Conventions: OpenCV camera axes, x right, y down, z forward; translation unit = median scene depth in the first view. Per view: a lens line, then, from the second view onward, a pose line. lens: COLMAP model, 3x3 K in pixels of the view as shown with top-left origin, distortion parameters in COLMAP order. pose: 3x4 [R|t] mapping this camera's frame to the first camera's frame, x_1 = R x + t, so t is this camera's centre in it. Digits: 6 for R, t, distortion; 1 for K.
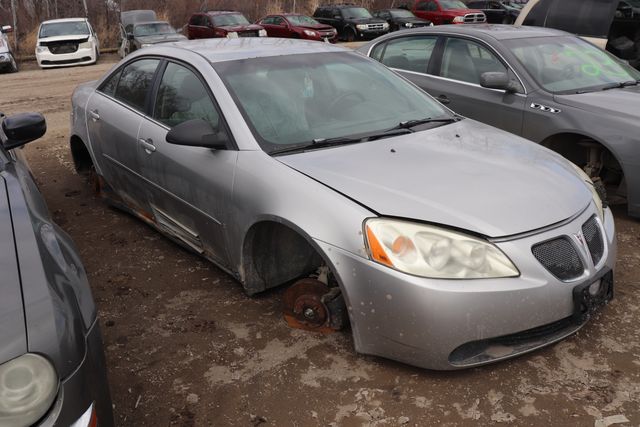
lens RADIAL K [[582.4, 0, 320.6], [0, 582.4, 211.9], [0, 0, 1]] dist [-0.067357, 0.079836]
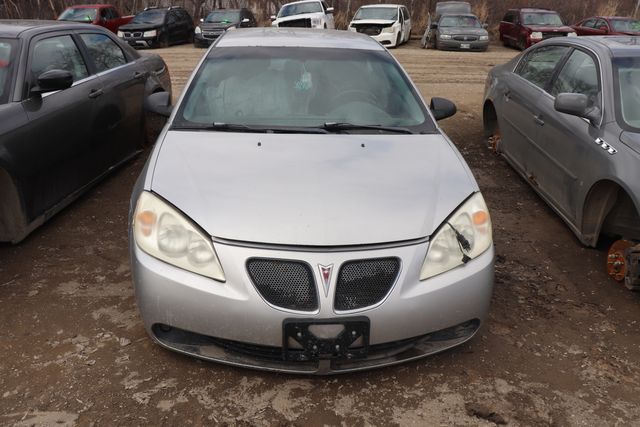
lens RADIAL K [[582.4, 0, 325.3], [0, 582.4, 216.0], [0, 0, 1]] dist [-0.067357, 0.079836]
pose [[0.799935, 0.259926, -0.540873, 0.733557], [-0.250663, 0.963657, 0.092380, -0.097568], [0.545227, 0.061679, 0.836016, 0.198846]]
